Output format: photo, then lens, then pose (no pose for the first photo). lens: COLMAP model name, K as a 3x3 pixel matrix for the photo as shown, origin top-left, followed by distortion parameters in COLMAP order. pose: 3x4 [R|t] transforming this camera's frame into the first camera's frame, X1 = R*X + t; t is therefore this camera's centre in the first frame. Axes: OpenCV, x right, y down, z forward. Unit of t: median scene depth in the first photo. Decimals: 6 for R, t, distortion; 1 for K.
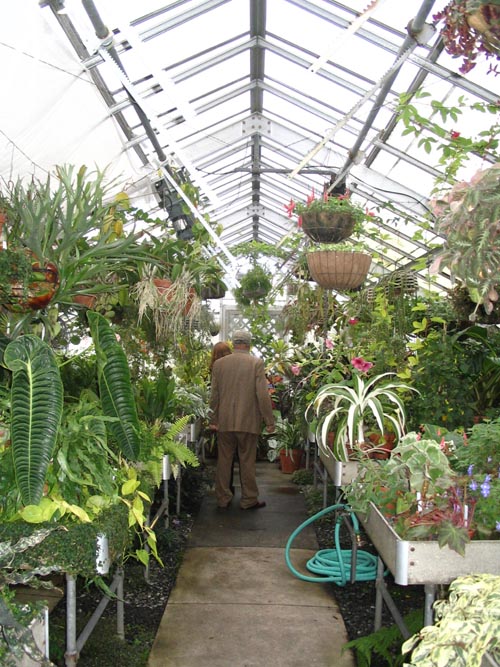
lens RADIAL K [[682.3, 0, 250.0], [0, 682.3, 333.5], [0, 0, 1]] dist [-0.000138, 0.000225]
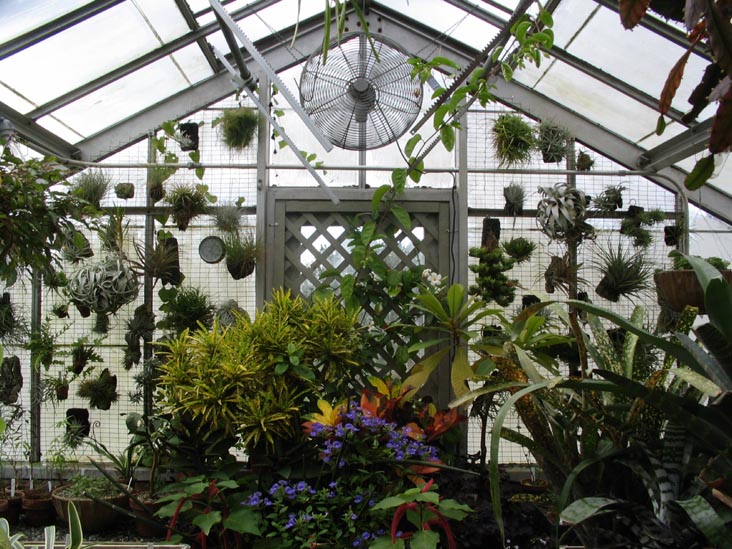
lens RADIAL K [[748.8, 0, 366.0], [0, 748.8, 274.5], [0, 0, 1]] dist [-0.000138, 0.000225]
pose [[0.999890, -0.012067, 0.008591, 0.003462], [0.012254, 0.999682, -0.022061, 0.007072], [-0.008322, 0.022163, 0.999720, 0.434660]]
